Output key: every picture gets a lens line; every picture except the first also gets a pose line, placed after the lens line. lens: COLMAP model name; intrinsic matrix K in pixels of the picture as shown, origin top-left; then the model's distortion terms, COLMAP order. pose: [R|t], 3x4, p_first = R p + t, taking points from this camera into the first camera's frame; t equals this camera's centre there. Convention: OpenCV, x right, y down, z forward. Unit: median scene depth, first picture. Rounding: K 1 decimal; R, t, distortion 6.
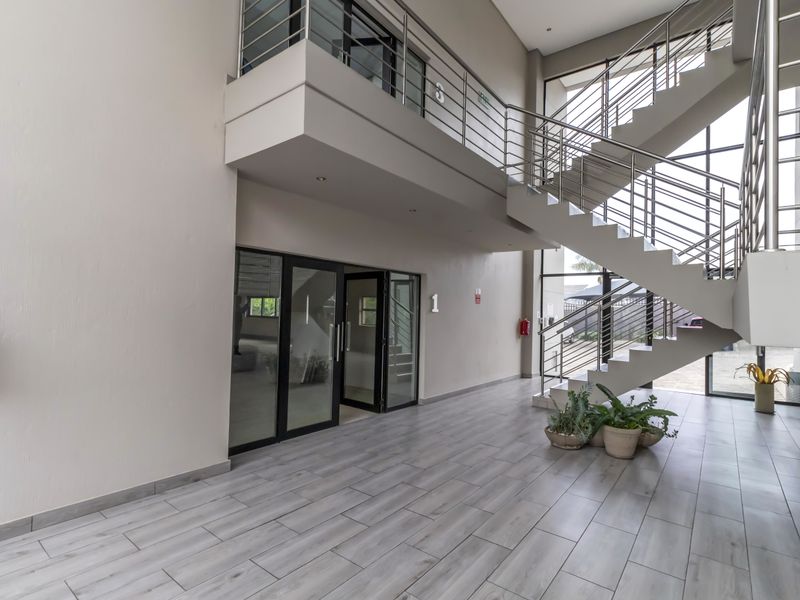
lens RADIAL K [[410.5, 0, 400.8], [0, 410.5, 300.3], [0, 0, 1]] dist [-0.001491, -0.000270]
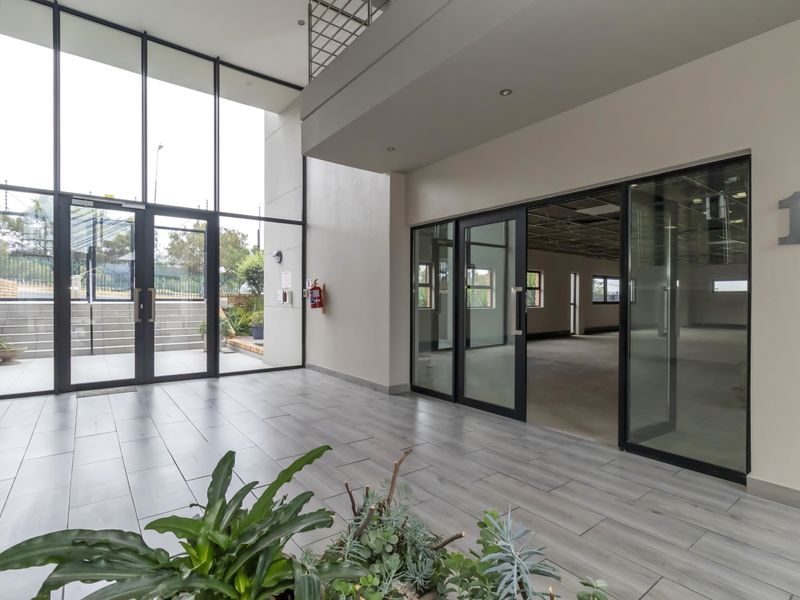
lens RADIAL K [[410.5, 0, 400.7], [0, 410.5, 301.0], [0, 0, 1]] dist [-0.001491, -0.000270]
pose [[-0.248531, -0.020663, -0.968404, 0.852415], [0.018403, 0.999491, -0.026050, 0.133557], [0.968449, -0.024296, -0.248024, 1.304274]]
